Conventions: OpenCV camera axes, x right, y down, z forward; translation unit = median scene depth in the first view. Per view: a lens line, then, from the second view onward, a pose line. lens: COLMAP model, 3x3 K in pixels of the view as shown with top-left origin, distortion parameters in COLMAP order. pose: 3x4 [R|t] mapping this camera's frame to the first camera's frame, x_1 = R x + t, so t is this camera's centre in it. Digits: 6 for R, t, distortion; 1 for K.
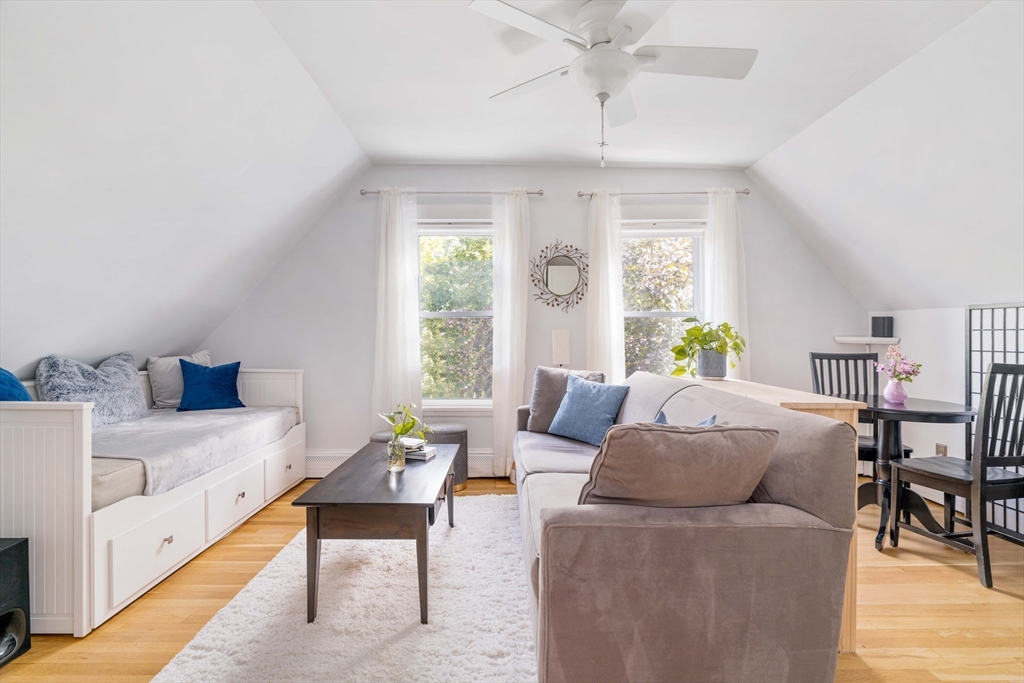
lens RADIAL K [[519.3, 0, 512.0], [0, 519.3, 341.5], [0, 0, 1]] dist [-0.002747, 0.000377]
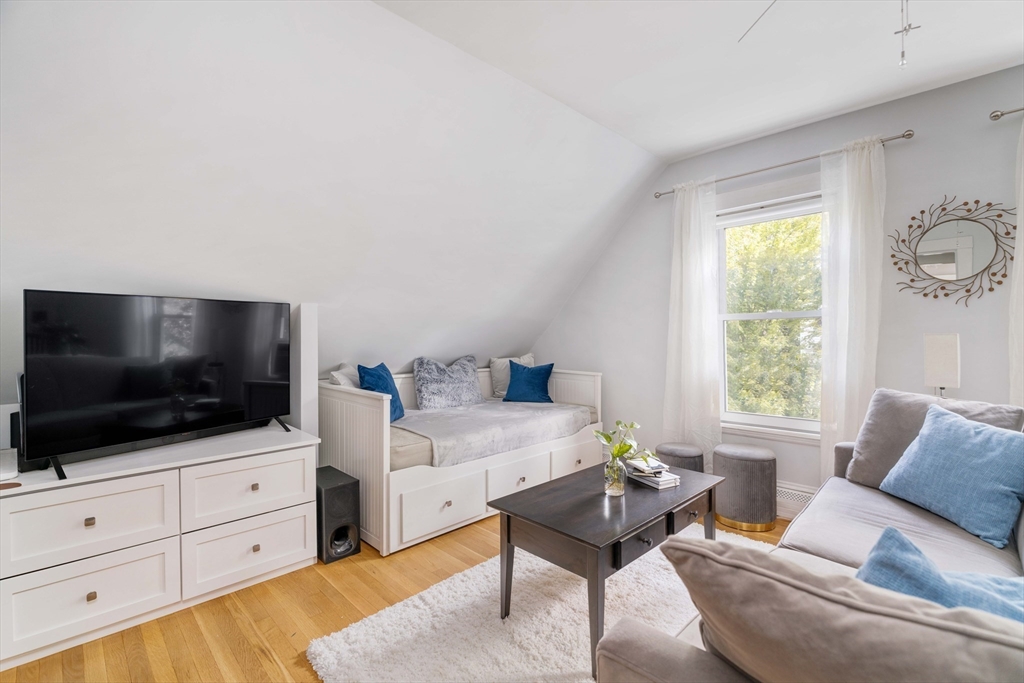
lens RADIAL K [[460.0, 0, 453.7], [0, 460.0, 338.7], [0, 0, 1]] dist [-0.004732, 0.000655]
pose [[0.645345, -0.003122, -0.763885, 0.154673], [0.003197, 0.999994, -0.001386, -0.019905], [0.763884, -0.001547, 0.645351, 0.176919]]
